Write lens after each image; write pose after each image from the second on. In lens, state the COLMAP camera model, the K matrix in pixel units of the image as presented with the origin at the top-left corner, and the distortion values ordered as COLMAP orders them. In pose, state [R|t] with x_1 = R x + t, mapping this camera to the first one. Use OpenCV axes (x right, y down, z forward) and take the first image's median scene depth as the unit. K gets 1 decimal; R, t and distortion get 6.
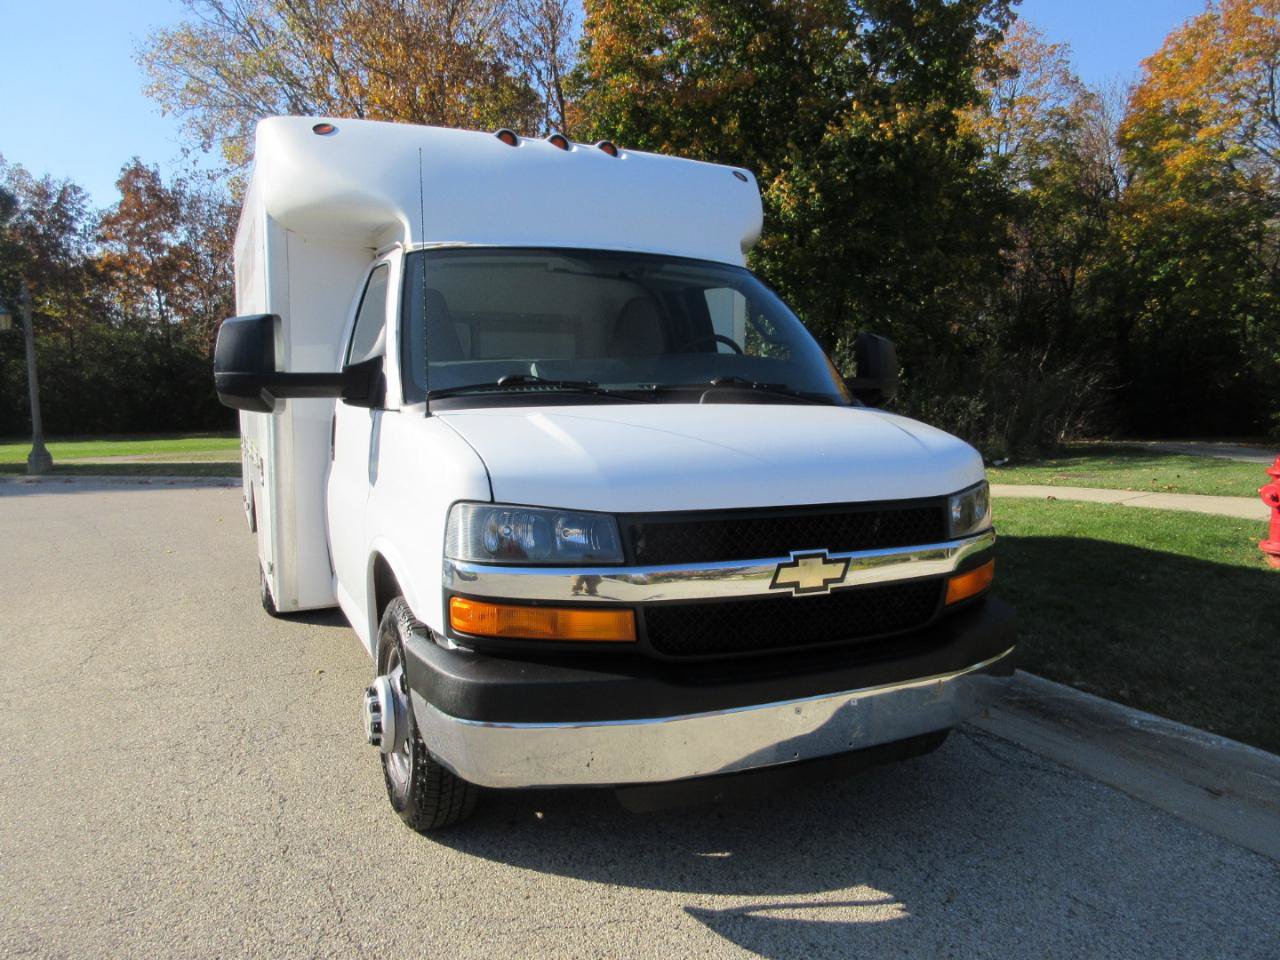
lens RADIAL K [[970.2, 0, 641.1], [0, 970.2, 481.1], [0, 0, 1]] dist [0.005716, 0.008909]
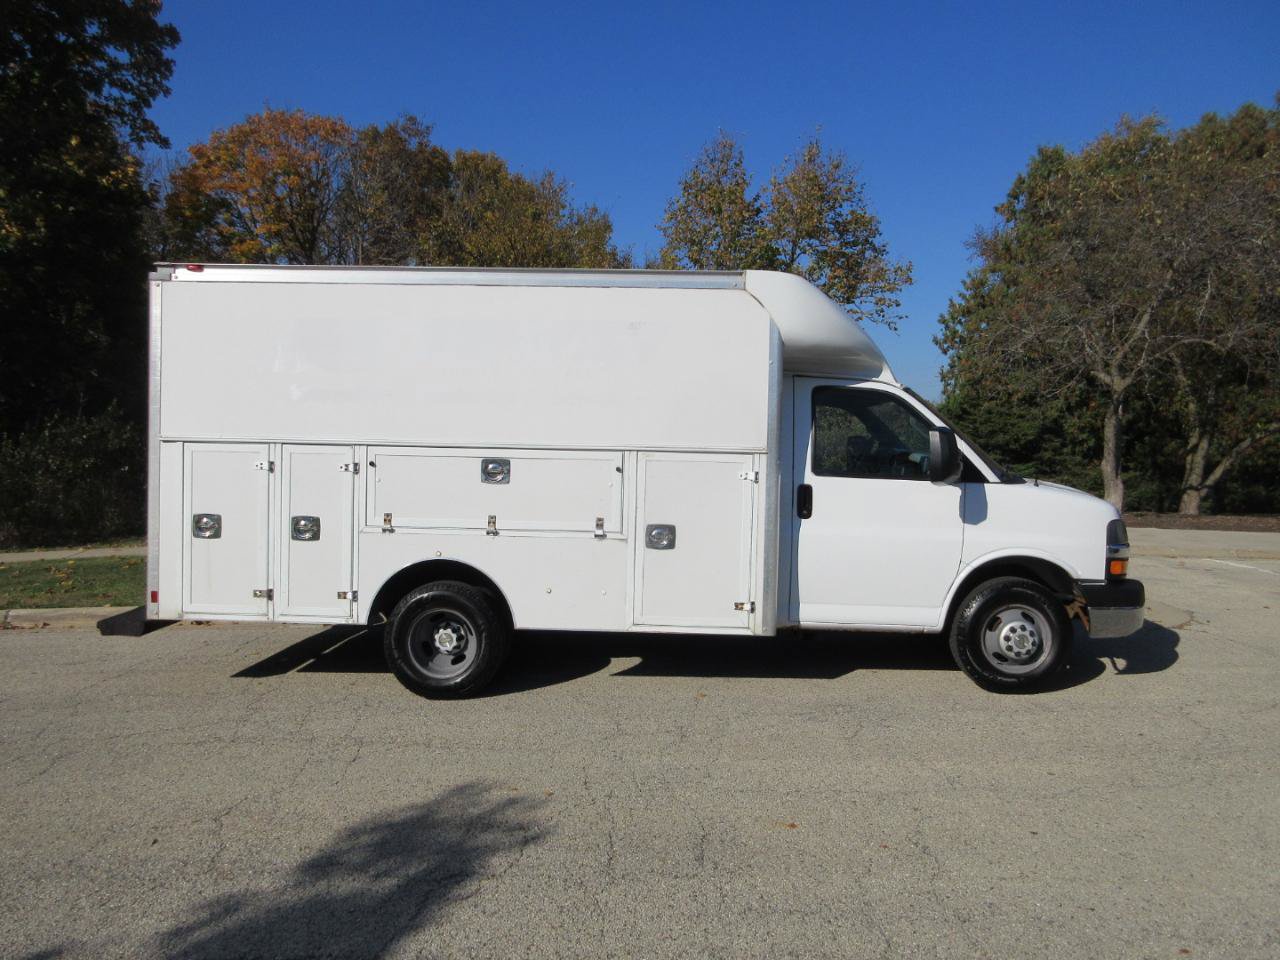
lens RADIAL K [[980.6, 0, 642.3], [0, 980.6, 478.0], [0, 0, 1]] dist [-0.002324, 0.003275]
pose [[0.441054, -0.020267, 0.897251, -0.408789], [0.070899, 0.997407, -0.012322, -0.019180], [-0.894676, 0.069049, 0.441348, 0.138537]]
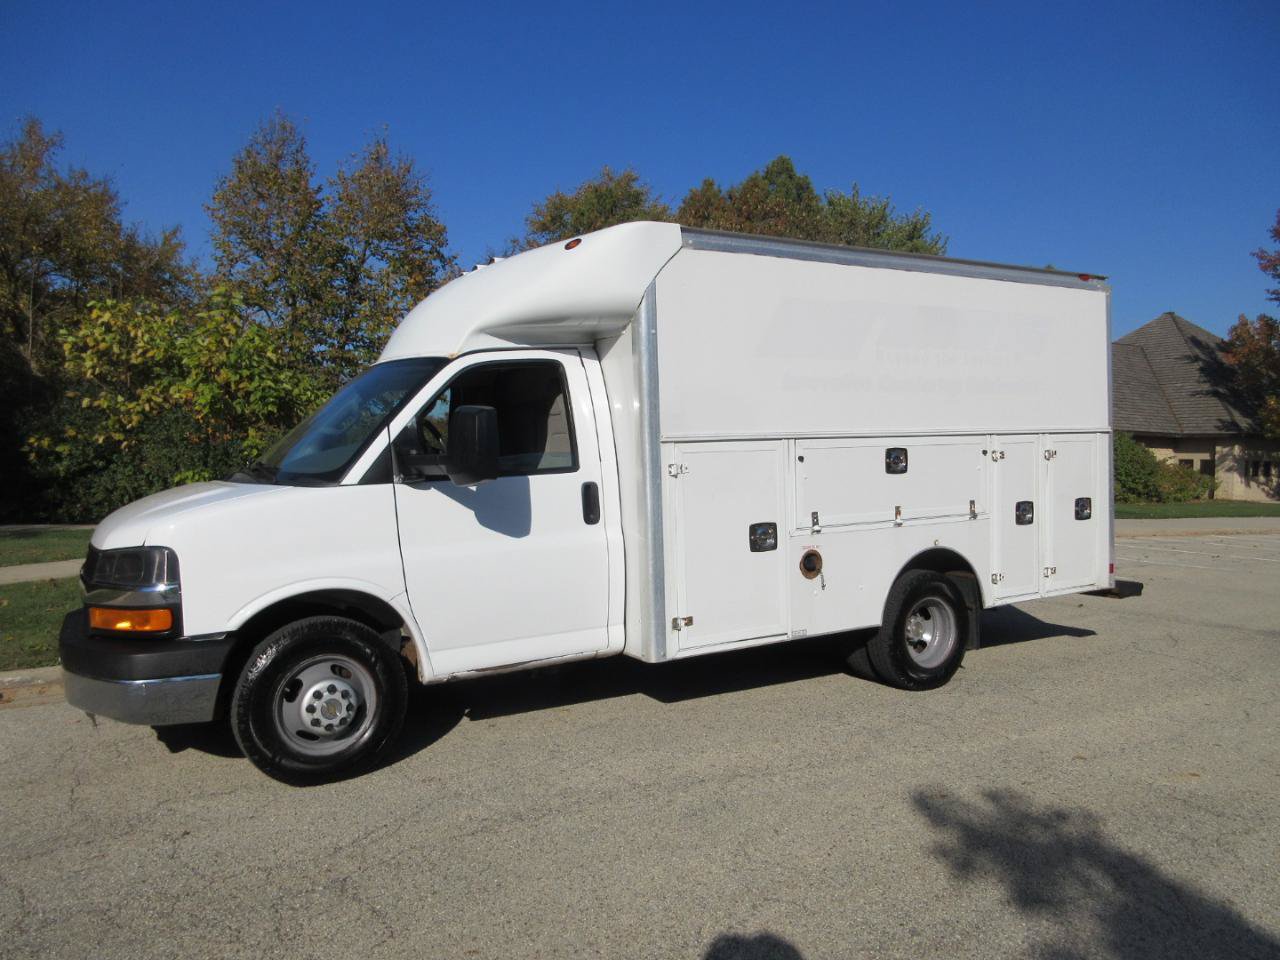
lens RADIAL K [[976.5, 0, 644.4], [0, 976.5, 480.5], [0, 0, 1]] dist [0.004741, 0.001647]
pose [[-0.122143, -0.008039, 0.992480, -0.418792], [0.083146, 0.996369, 0.018303, -0.029183], [-0.989024, 0.084757, -0.121031, 0.377132]]
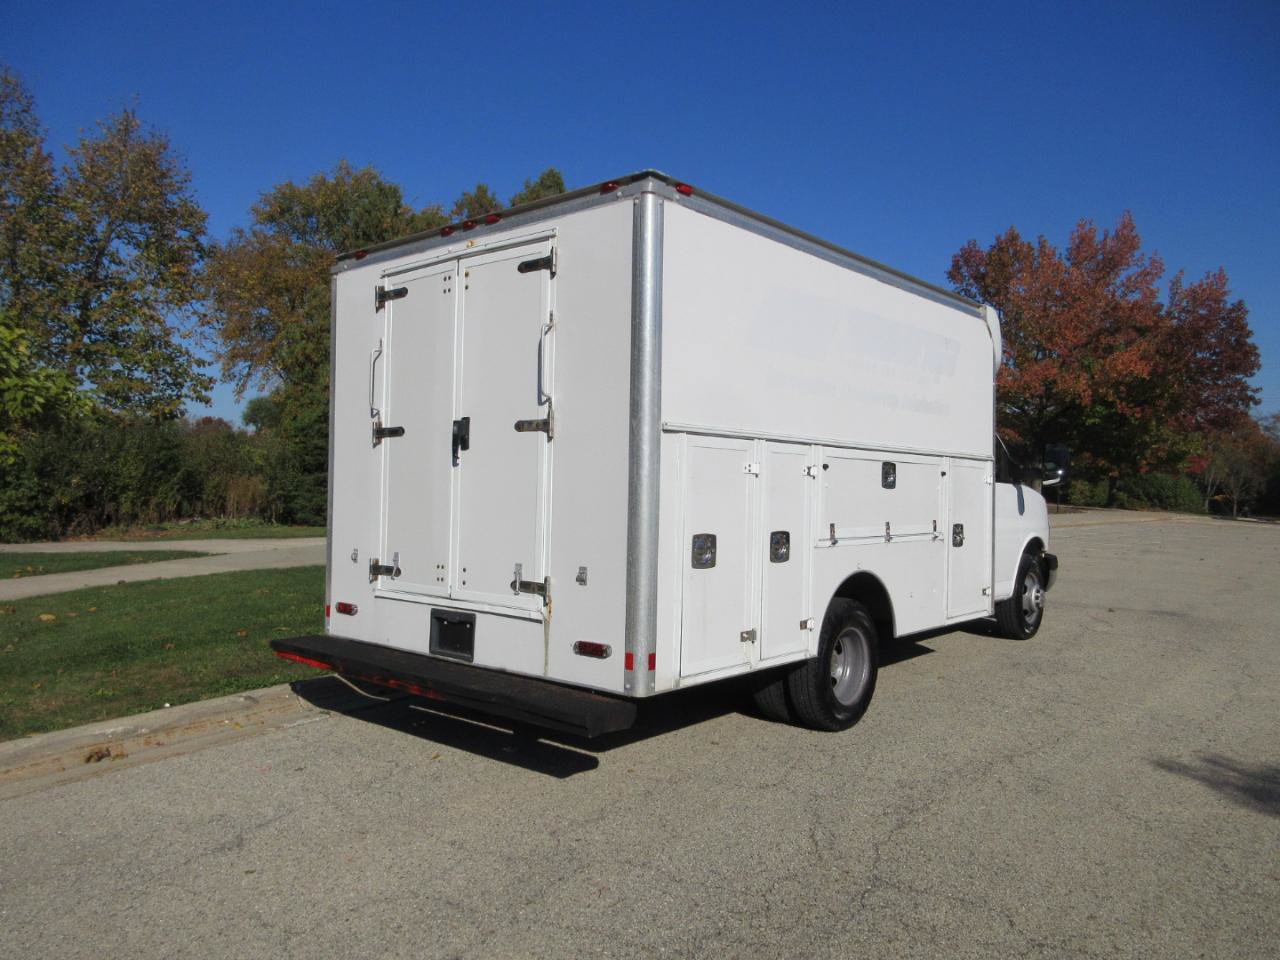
lens RADIAL K [[979.3, 0, 641.6], [0, 979.3, 478.7], [0, 0, 1]] dist [0.003314, 0.001066]
pose [[-0.428791, 0.002439, 0.903400, -0.385526], [0.076976, 0.996458, 0.033845, -0.044902], [-0.900118, 0.084053, -0.427460, 0.537442]]
